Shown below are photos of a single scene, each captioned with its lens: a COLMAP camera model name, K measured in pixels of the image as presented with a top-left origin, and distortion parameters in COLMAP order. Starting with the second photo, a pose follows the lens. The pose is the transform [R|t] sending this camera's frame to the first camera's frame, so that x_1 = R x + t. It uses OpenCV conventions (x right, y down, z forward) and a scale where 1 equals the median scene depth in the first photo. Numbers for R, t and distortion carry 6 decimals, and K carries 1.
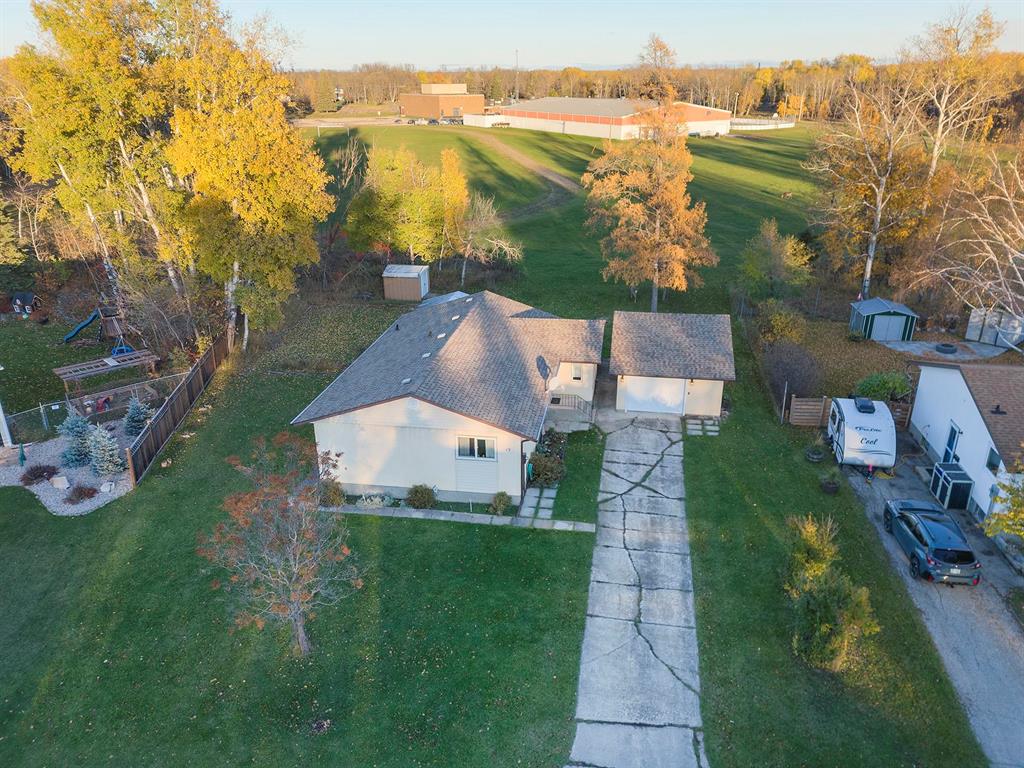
lens RADIAL K [[766.7, 0, 526.7], [0, 766.7, 384.0], [0, 0, 1]] dist [0.095109, -0.118956]
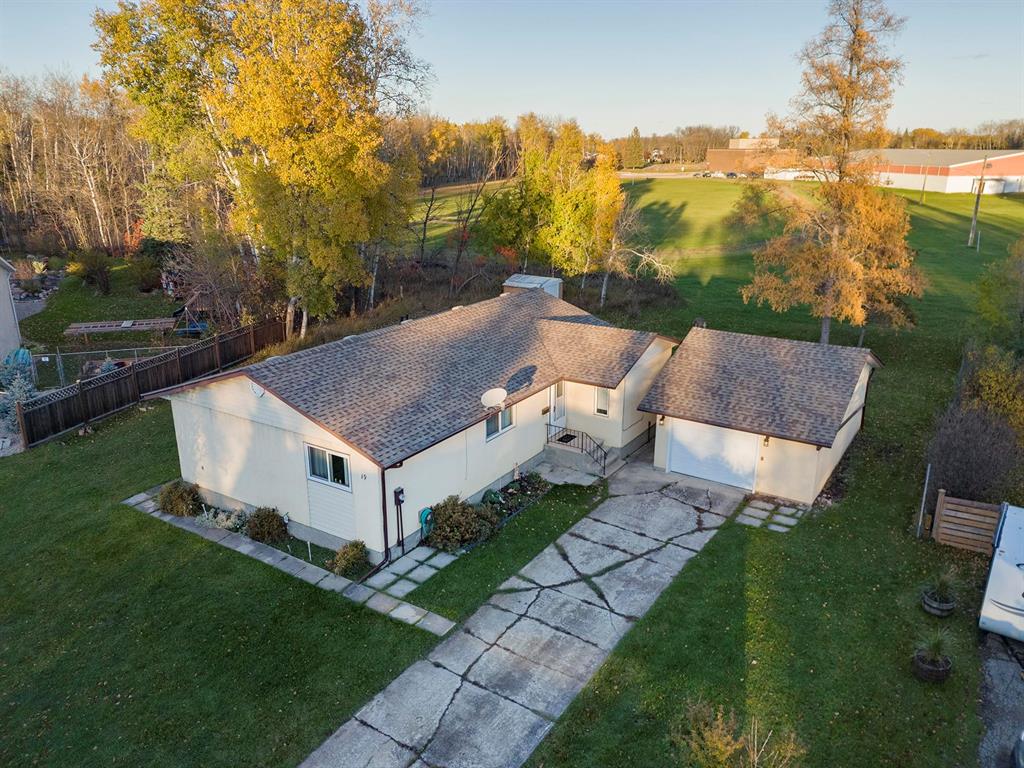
lens RADIAL K [[766.7, 0, 526.7], [0, 766.7, 384.0], [0, 0, 1]] dist [0.095109, -0.118956]
pose [[0.911115, 0.125847, -0.392468, 0.303491], [-0.159801, 0.985620, -0.054933, 0.019172], [0.379911, 0.112767, 0.918124, 0.383204]]
